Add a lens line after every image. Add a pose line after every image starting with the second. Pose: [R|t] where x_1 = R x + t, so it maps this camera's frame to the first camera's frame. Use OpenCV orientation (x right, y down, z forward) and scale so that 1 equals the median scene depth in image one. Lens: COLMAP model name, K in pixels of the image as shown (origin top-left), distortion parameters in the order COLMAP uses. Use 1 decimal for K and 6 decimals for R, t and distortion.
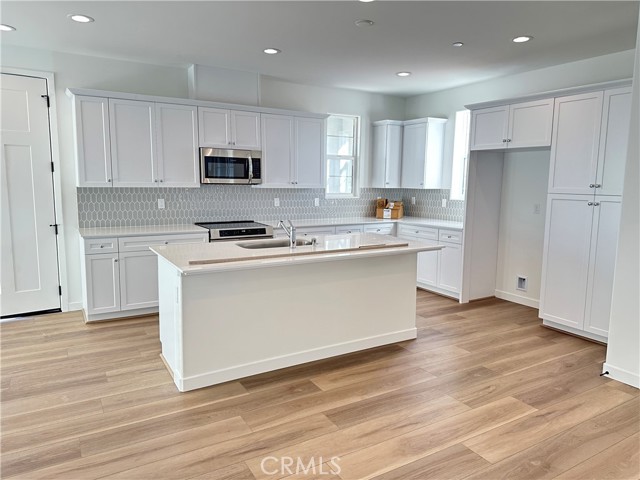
lens RADIAL K [[447.9, 0, 323.8], [0, 447.9, 234.5], [0, 0, 1]] dist [0.029644, -0.037506]
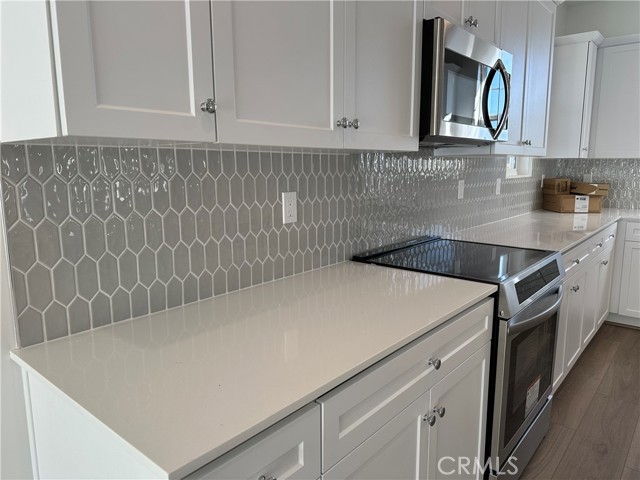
lens RADIAL K [[447.9, 0, 320.5], [0, 447.9, 241.8], [0, 0, 1]] dist [0.029644, -0.037506]
pose [[0.949571, -0.065293, 0.306678, -0.437830], [0.048596, 0.996906, 0.061778, -0.063400], [-0.309763, -0.043759, 0.949806, 0.705695]]
